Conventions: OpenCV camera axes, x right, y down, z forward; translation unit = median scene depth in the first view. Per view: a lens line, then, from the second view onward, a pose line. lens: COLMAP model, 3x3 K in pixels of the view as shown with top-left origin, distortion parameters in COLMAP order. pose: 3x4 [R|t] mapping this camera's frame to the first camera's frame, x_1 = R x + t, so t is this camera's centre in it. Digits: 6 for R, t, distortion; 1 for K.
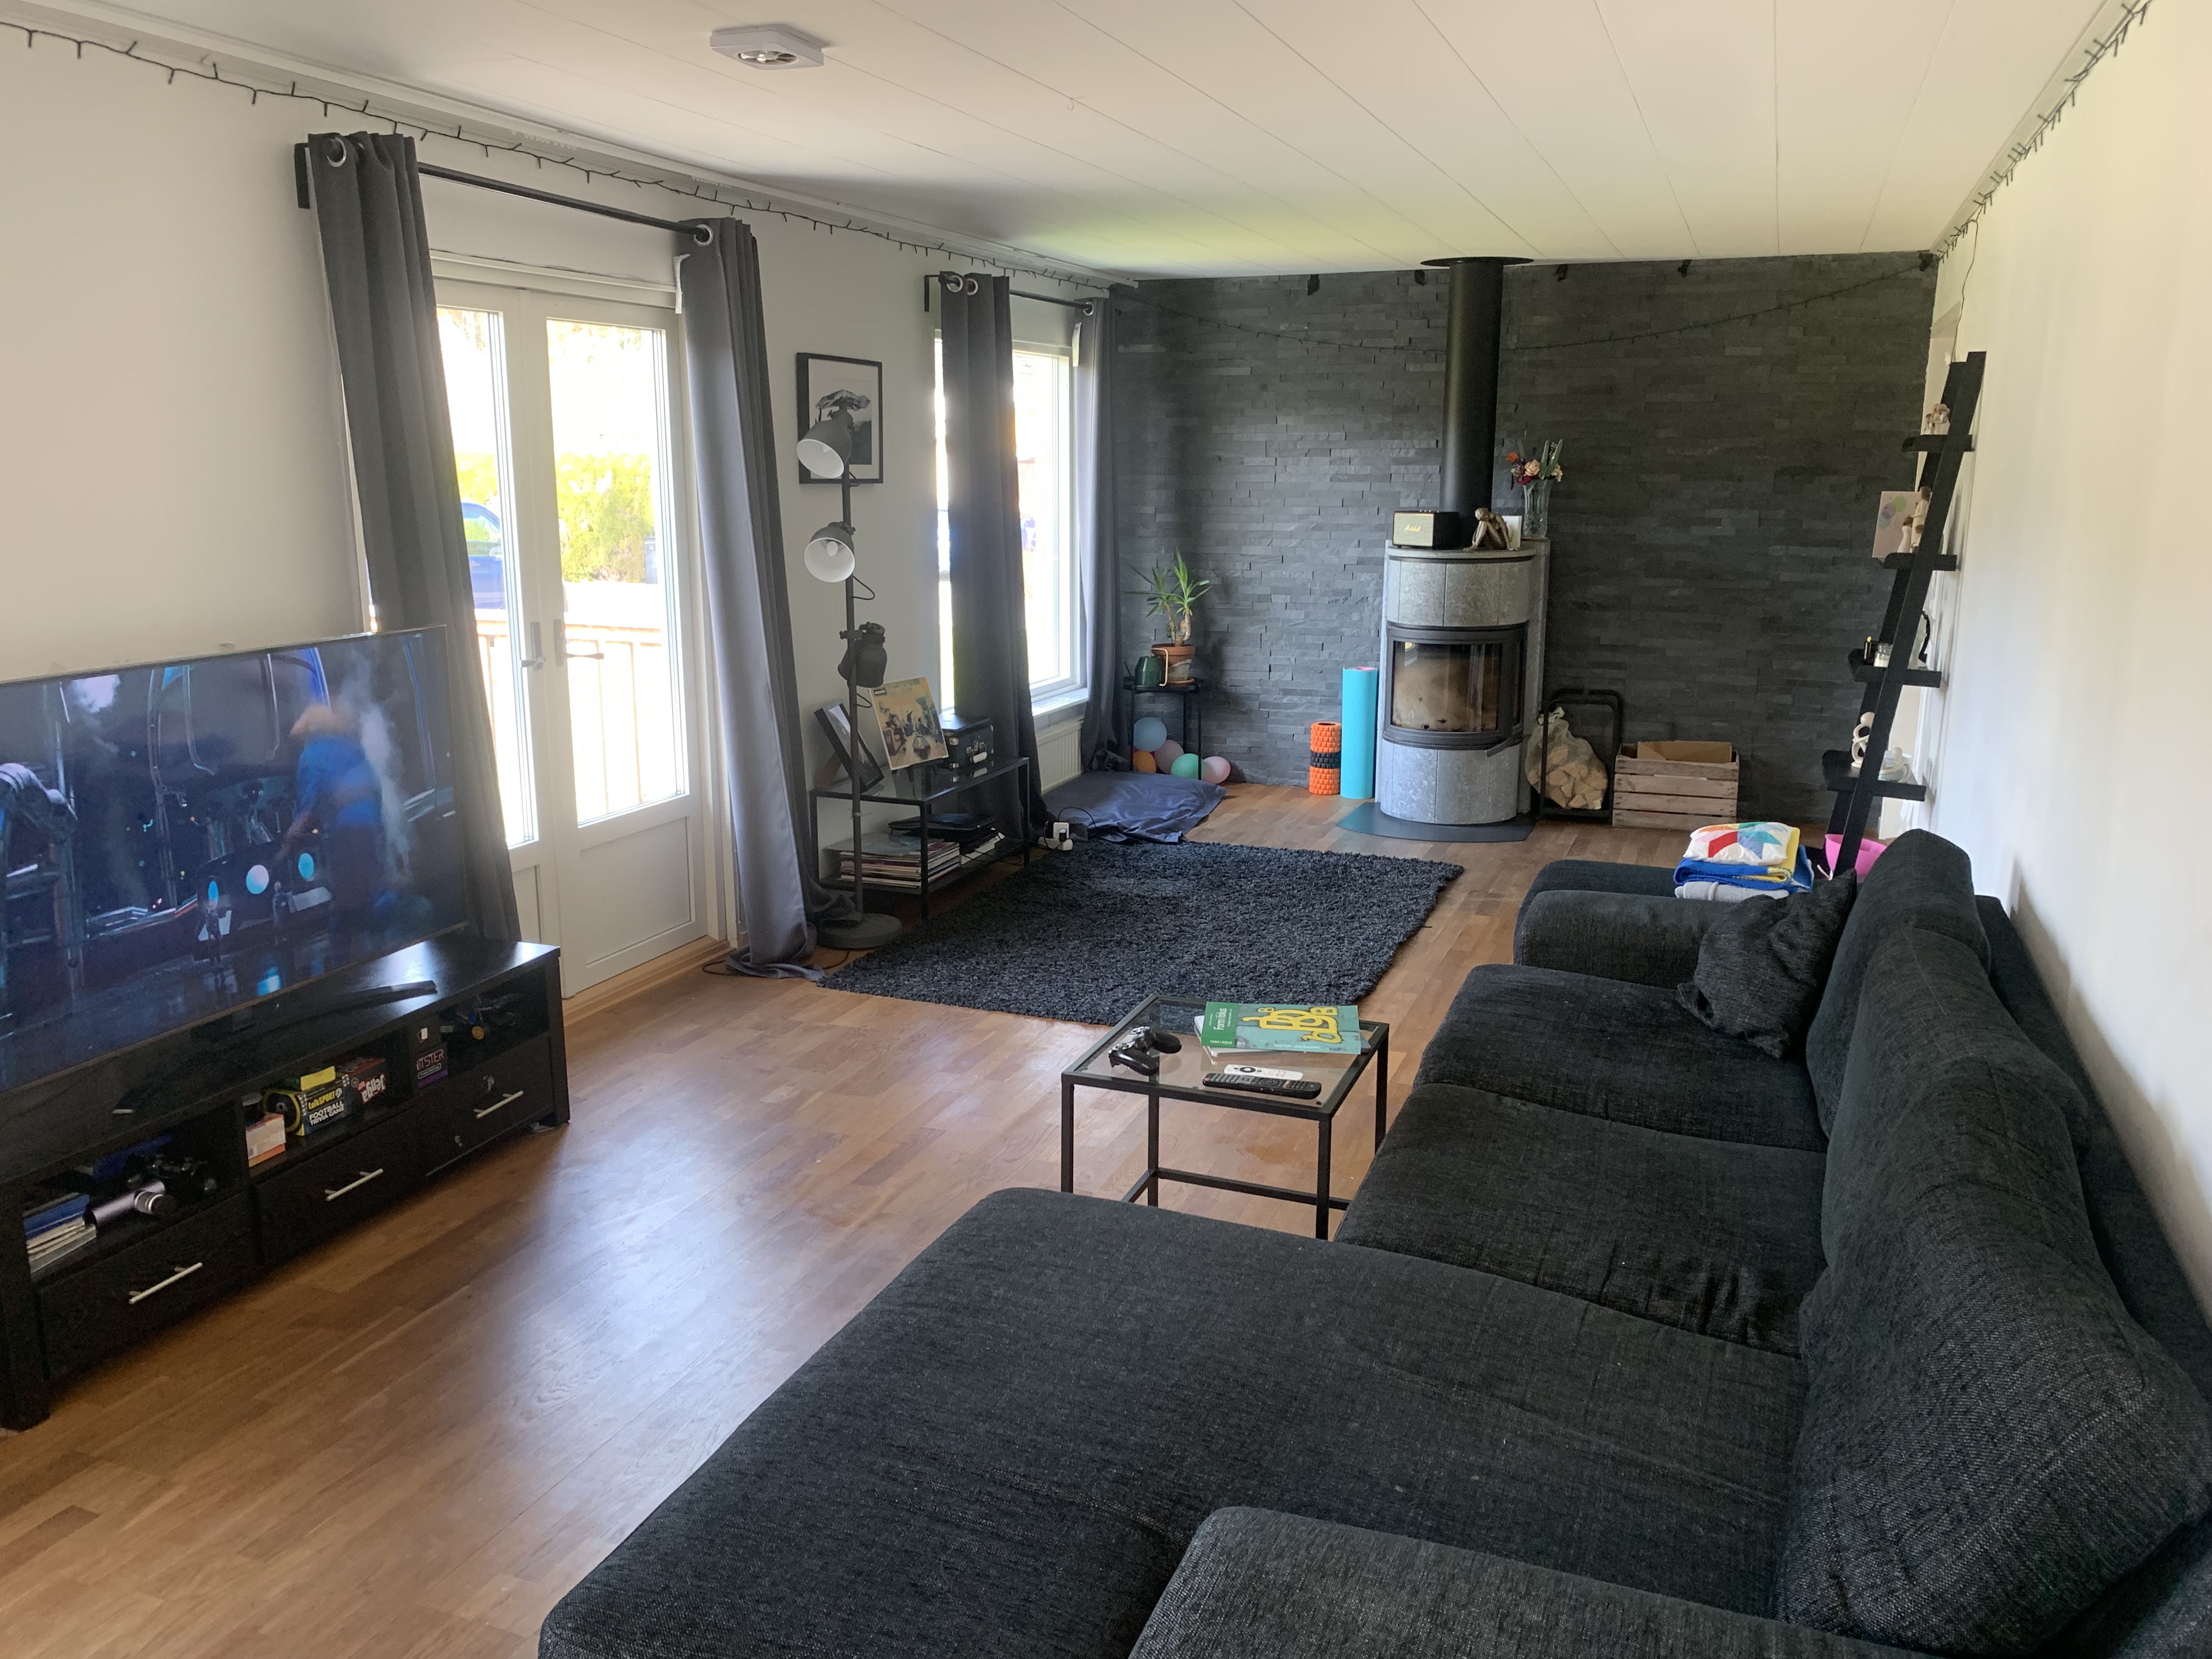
lens RADIAL K [[1690.2, 0, 1106.0], [0, 1690.2, 829.5], [0, 0, 1]] dist [0.006982, 0.004167]
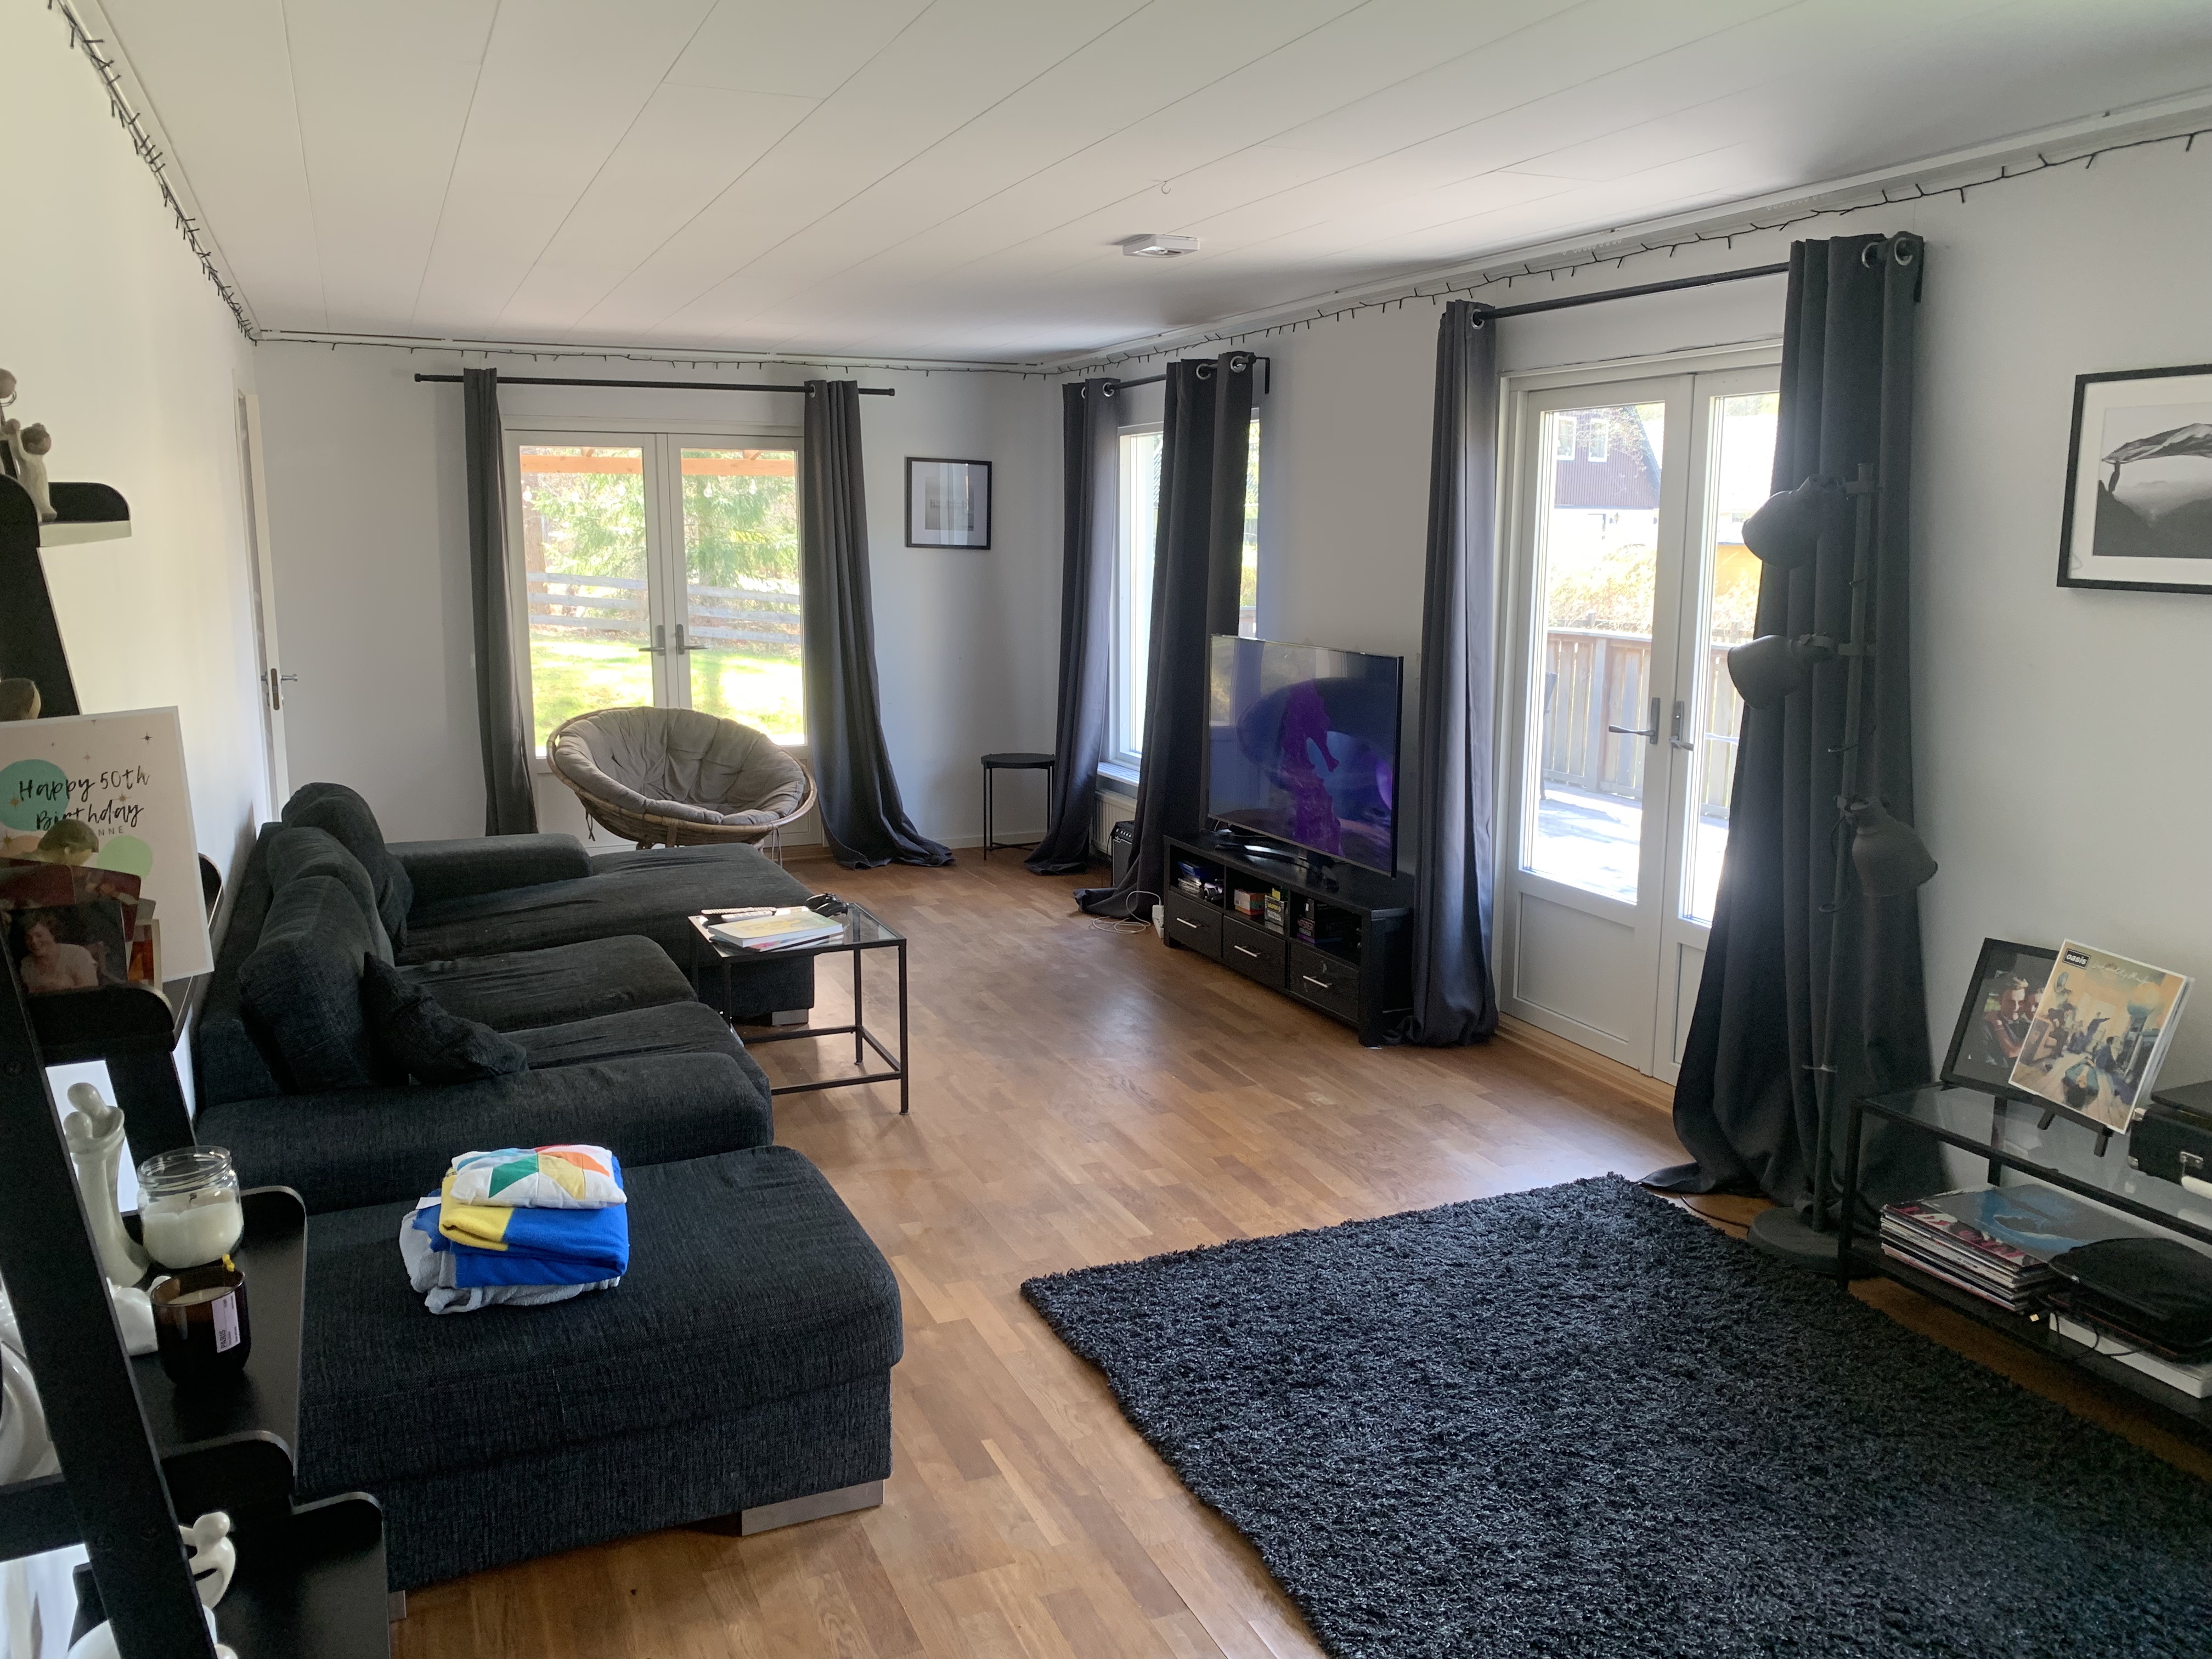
lens RADIAL K [[1690.2, 0, 1106.0], [0, 1690.2, 829.5], [0, 0, 1]] dist [0.006982, 0.004167]
pose [[-0.709847, 0.120020, -0.694055, 0.479293], [-0.158223, 0.933022, 0.323166, -0.252233], [0.686355, 0.339214, -0.643313, 1.125664]]
